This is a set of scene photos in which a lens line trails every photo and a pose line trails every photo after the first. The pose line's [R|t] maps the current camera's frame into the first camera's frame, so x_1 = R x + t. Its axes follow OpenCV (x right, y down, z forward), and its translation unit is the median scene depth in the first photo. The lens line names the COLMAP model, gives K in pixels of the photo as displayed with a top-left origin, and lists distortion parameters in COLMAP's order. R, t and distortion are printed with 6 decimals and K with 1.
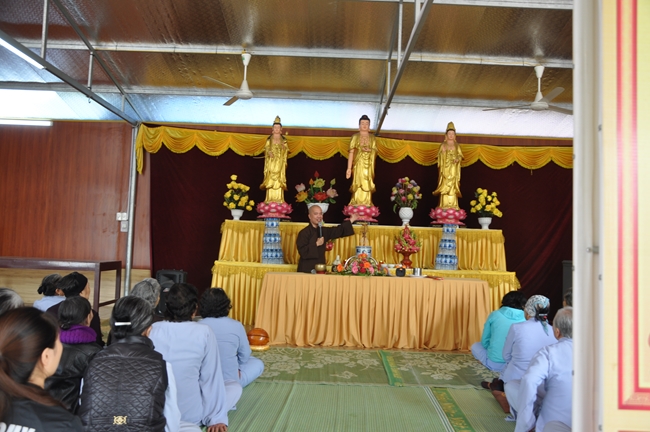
lens RADIAL K [[570.4, 0, 325.0], [0, 570.4, 216.0], [0, 0, 1]] dist [-0.107633, 0.007496]
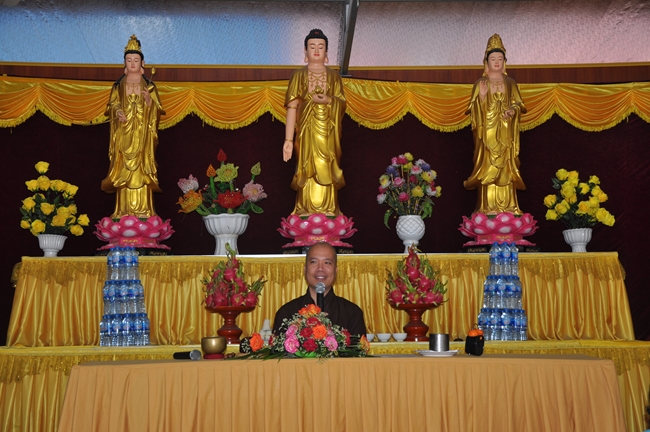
lens RADIAL K [[938.2, 0, 325.0], [0, 938.2, 216.0], [0, 0, 1]] dist [0.142884, 0.027359]
pose [[0.998137, -0.043259, 0.043029, 0.036911], [0.045862, 0.997055, -0.061458, 0.031324], [-0.040244, 0.063317, 0.997182, 0.212129]]
